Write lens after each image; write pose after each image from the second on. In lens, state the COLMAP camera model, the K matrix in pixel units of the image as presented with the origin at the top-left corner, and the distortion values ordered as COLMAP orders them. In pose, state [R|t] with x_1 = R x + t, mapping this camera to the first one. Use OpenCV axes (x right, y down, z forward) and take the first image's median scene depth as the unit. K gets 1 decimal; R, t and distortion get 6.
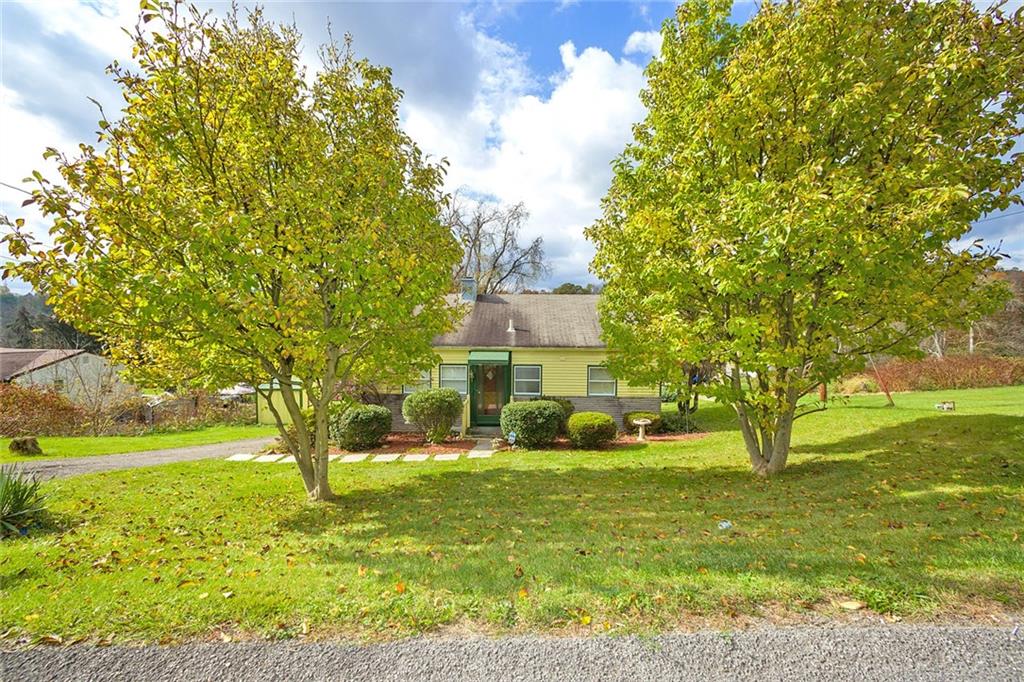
lens RADIAL K [[415.8, 0, 513.7], [0, 415.8, 339.4], [0, 0, 1]] dist [0.003401, -0.000040]
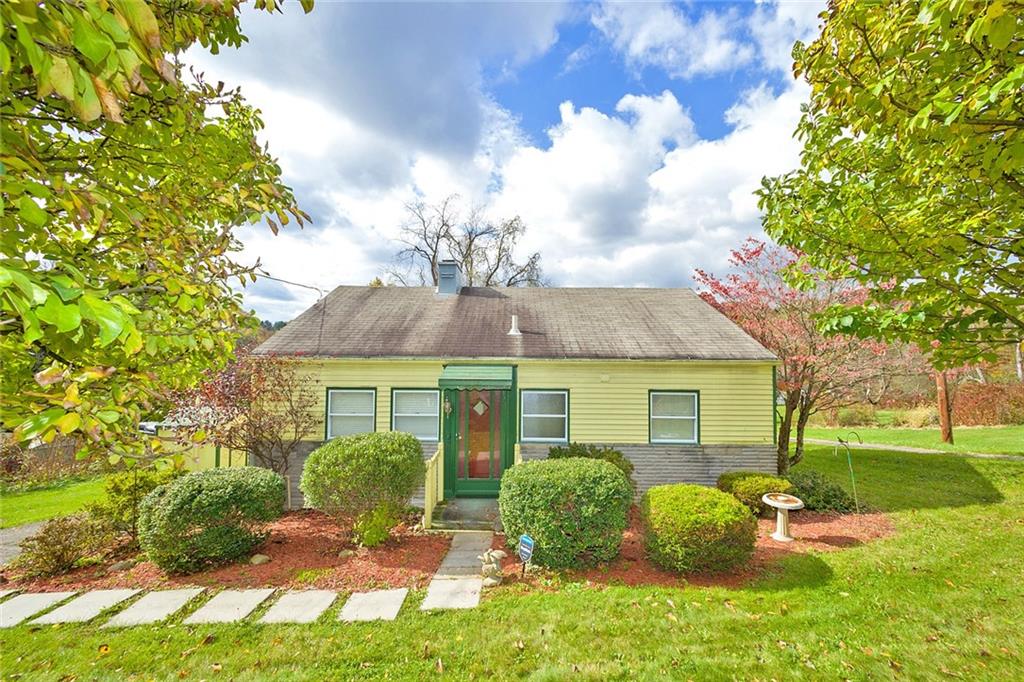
lens RADIAL K [[415.8, 0, 509.8], [0, 415.8, 341.7], [0, 0, 1]] dist [0.003401, -0.000040]
pose [[0.999971, 0.000440, 0.007542, -0.019653], [0.000036, 0.998019, -0.062912, 0.032856], [-0.007554, 0.062911, 0.997991, 0.427858]]
